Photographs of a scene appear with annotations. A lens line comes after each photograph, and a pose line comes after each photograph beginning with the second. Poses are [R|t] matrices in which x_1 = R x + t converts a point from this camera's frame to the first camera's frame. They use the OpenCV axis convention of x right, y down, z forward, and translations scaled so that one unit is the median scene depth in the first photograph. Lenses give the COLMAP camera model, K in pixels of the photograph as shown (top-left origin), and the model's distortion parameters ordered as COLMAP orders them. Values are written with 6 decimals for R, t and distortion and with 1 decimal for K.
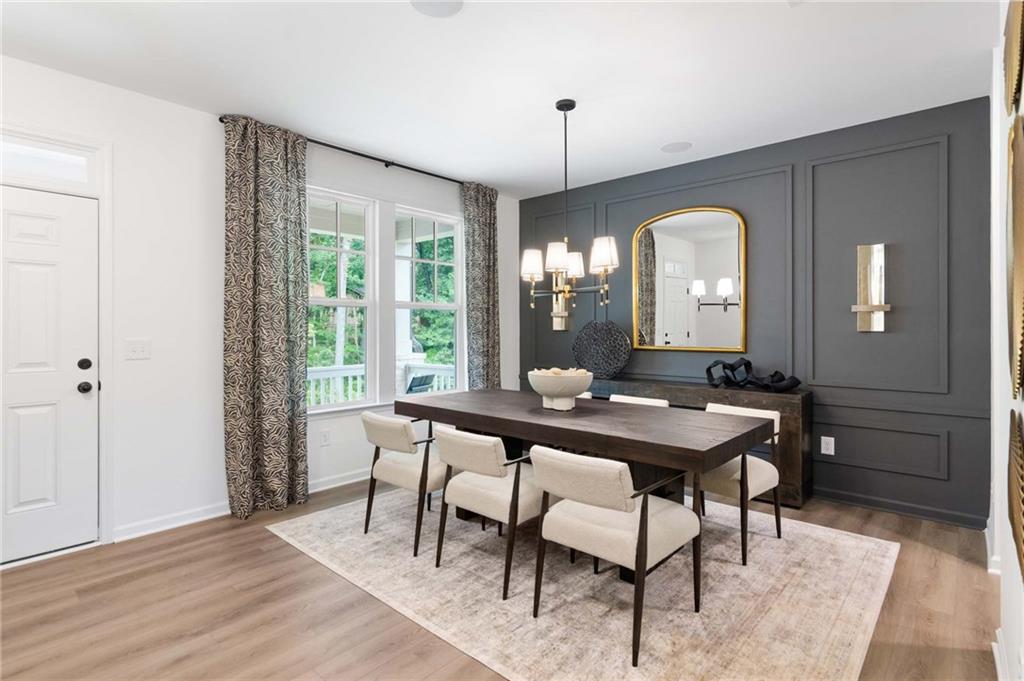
lens RADIAL K [[499.1, 0, 509.8], [0, 499.1, 341.8], [0, 0, 1]] dist [-0.002743, 0.002090]
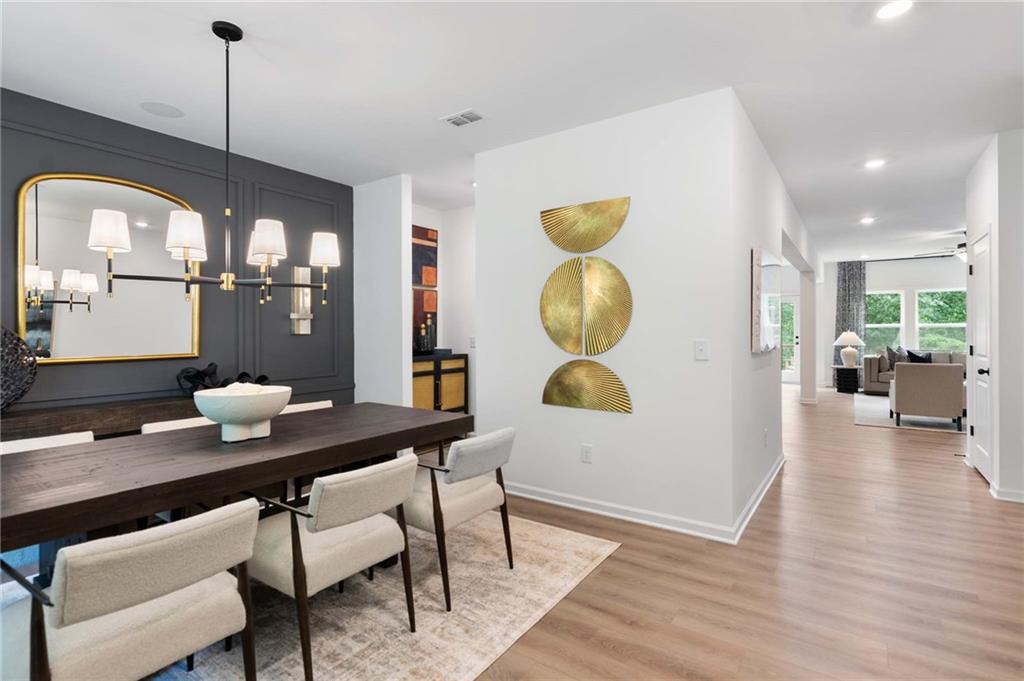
lens RADIAL K [[499.1, 0, 508.3], [0, 499.1, 331.6], [0, 0, 1]] dist [-0.002743, 0.002090]
pose [[-0.118825, 0.003787, 0.992908, -0.613303], [0.035705, 0.999362, 0.000461, -0.008964], [-0.992273, 0.035506, -0.118885, 0.615340]]
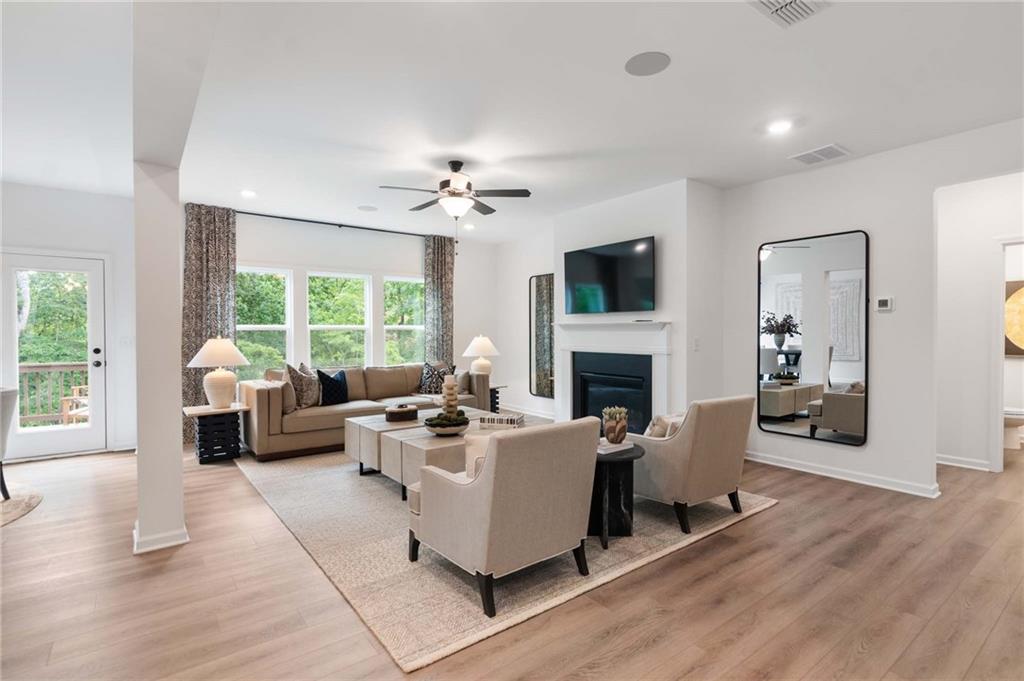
lens RADIAL K [[499.1, 0, 514.0], [0, 499.1, 337.3], [0, 0, 1]] dist [-0.002743, 0.002090]
pose [[-0.982144, 0.006184, 0.188032, 0.885727], [0.014136, 0.999060, 0.040982, 0.012761], [-0.187601, 0.042909, -0.981308, -0.409989]]
